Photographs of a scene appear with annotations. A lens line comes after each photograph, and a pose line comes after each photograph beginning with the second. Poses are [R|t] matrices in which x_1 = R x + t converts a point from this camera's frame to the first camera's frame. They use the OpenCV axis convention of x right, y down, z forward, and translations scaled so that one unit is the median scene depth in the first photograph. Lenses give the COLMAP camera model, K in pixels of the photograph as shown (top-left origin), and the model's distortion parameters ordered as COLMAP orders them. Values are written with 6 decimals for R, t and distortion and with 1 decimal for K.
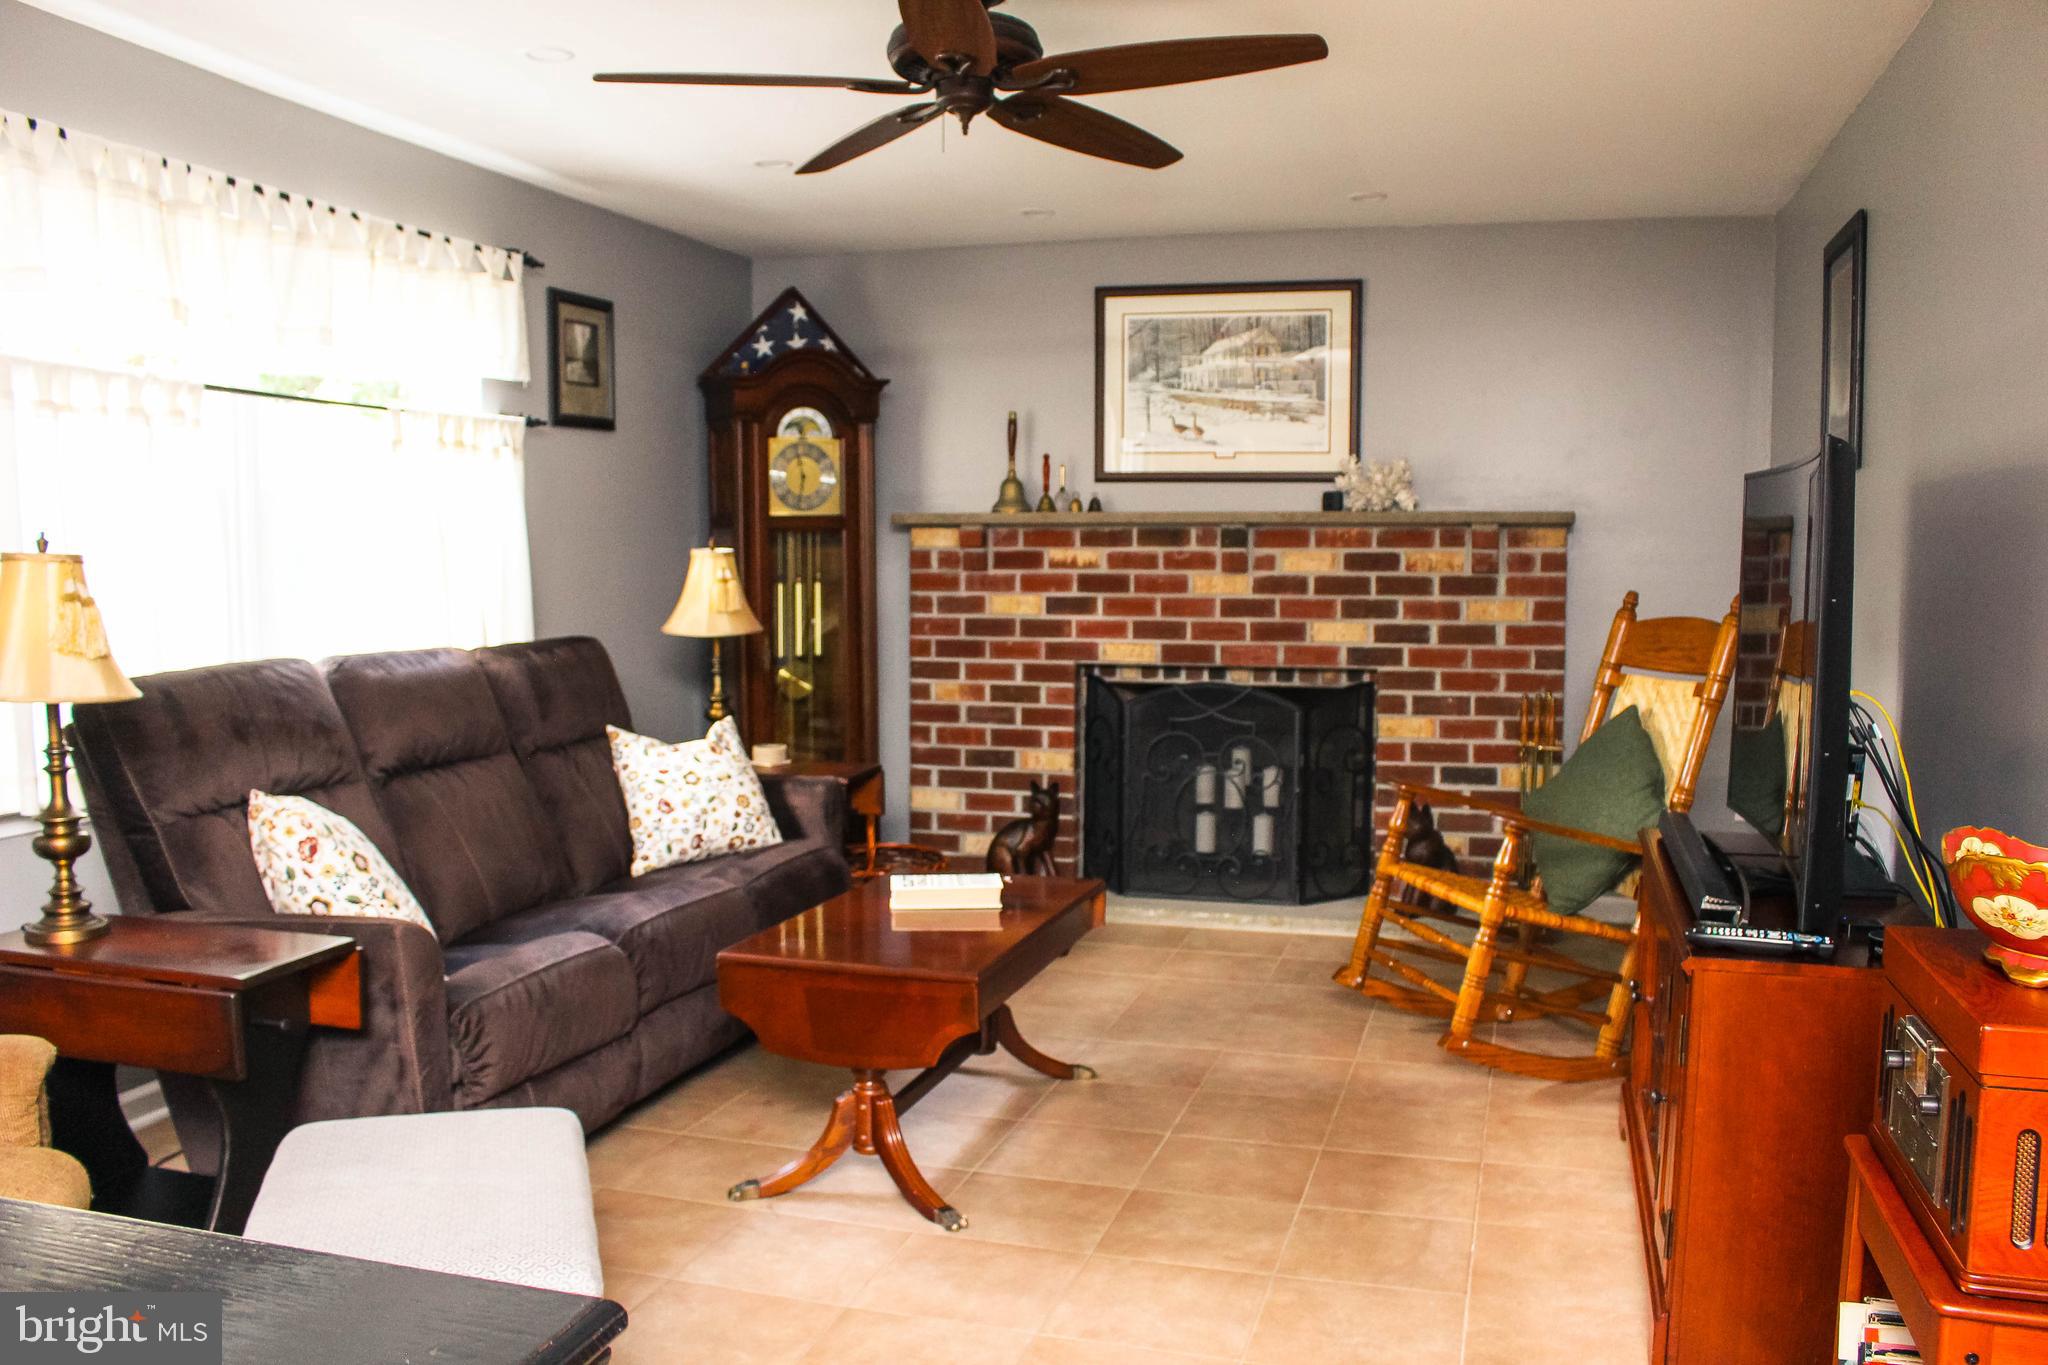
lens RADIAL K [[1705.3, 0, 1020.2], [0, 1705.3, 690.0], [0, 0, 1]] dist [-0.129623, 0.083705]
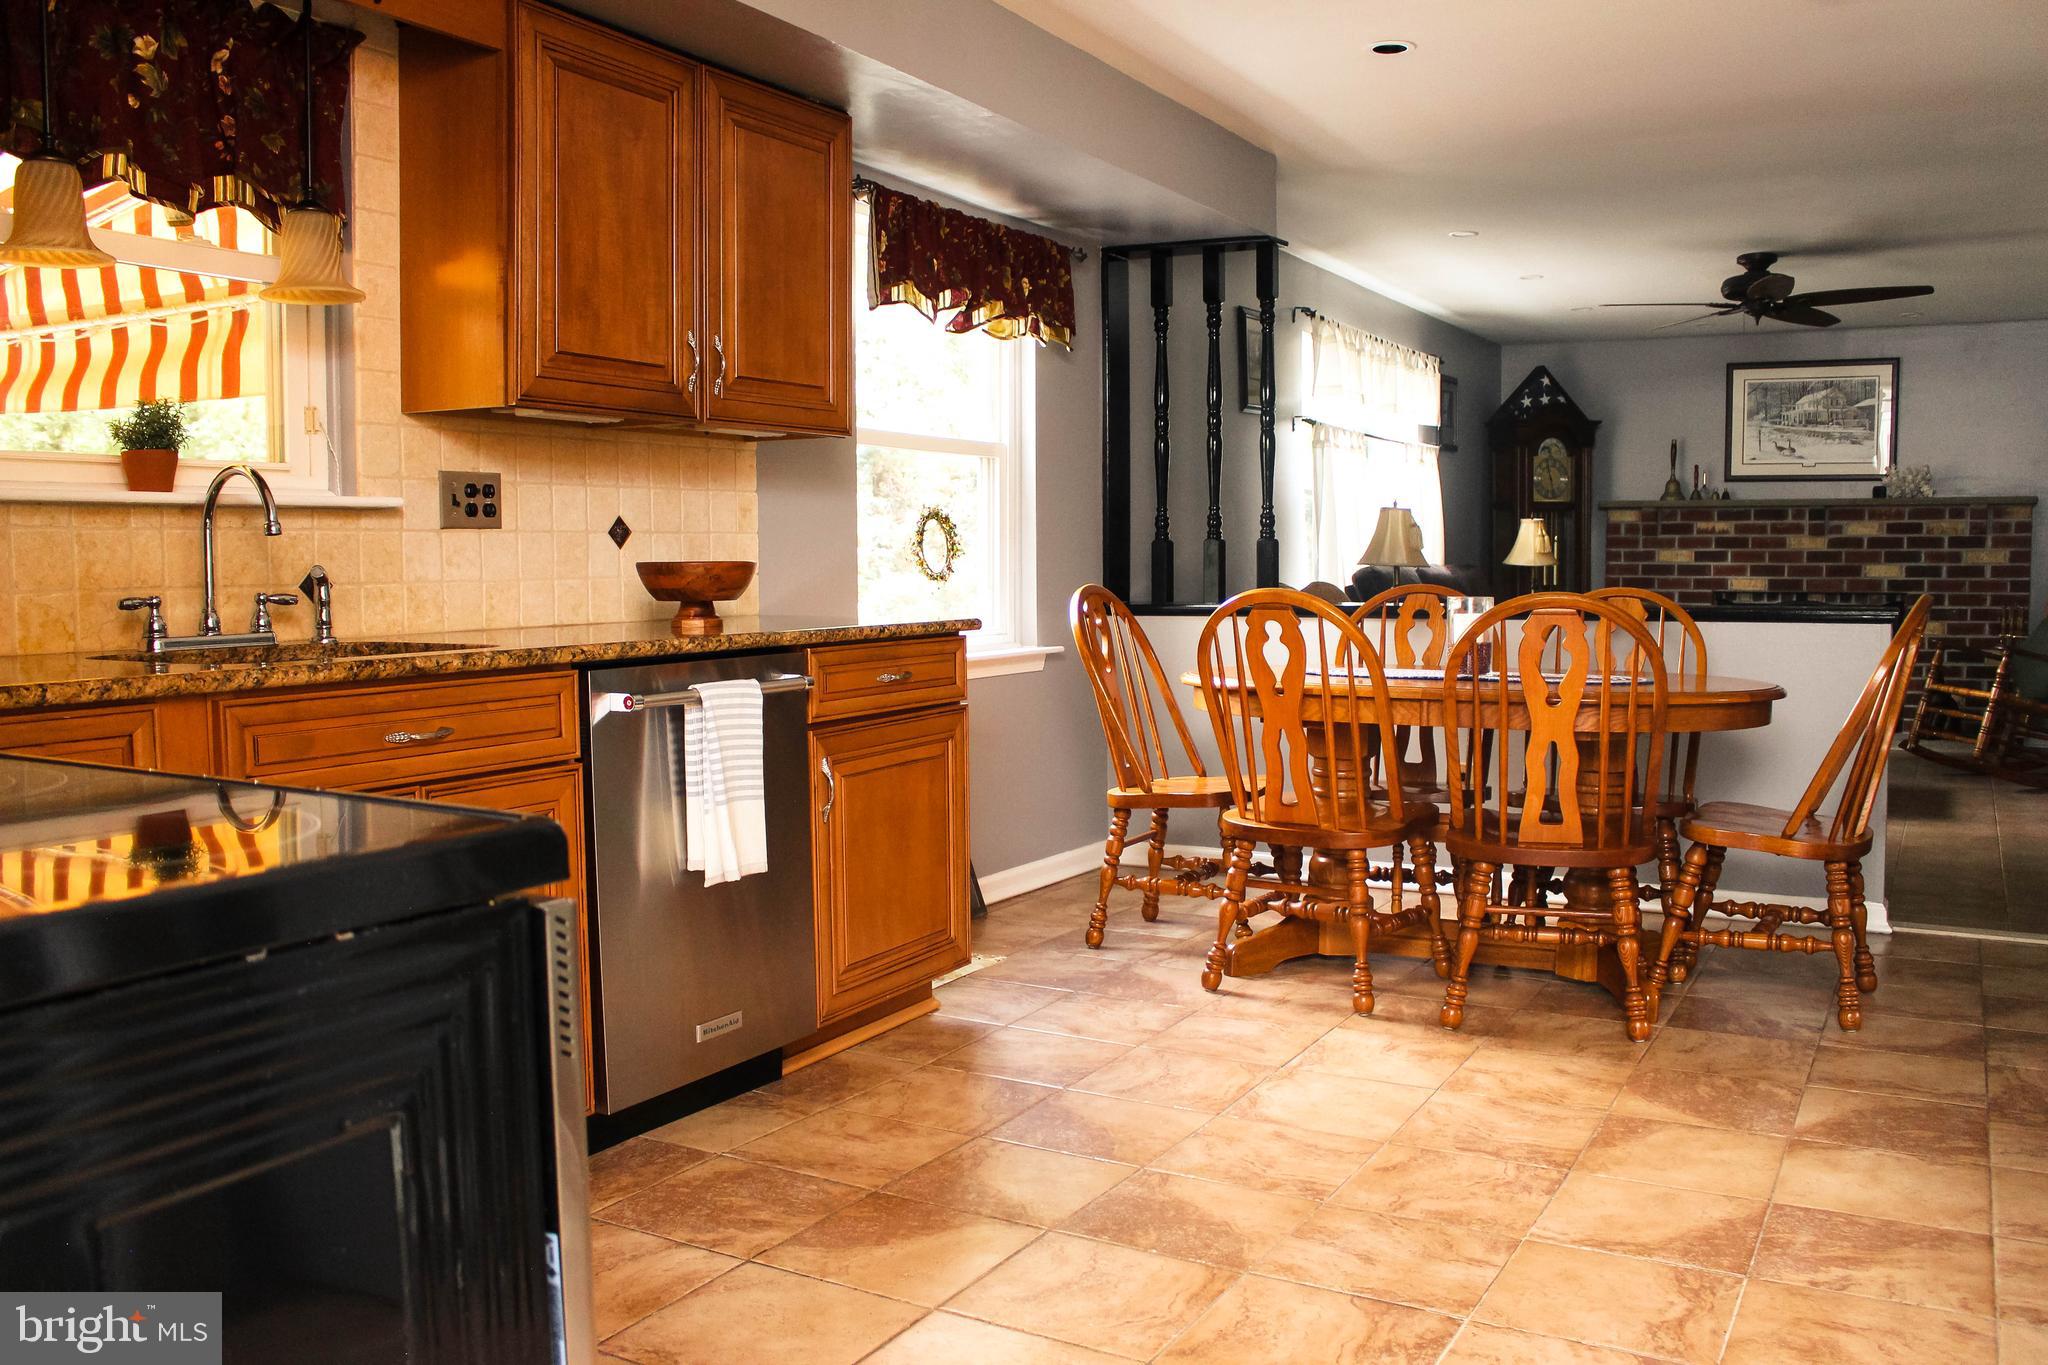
lens RADIAL K [[1705.3, 0, 1024.5], [0, 1705.3, 699.1], [0, 0, 1]] dist [-0.129623, 0.083705]
pose [[0.974328, 0.014396, -0.224673, -0.259393], [-0.014534, 0.999894, 0.001040, 0.099689], [0.224664, 0.002252, 0.974434, -0.749731]]
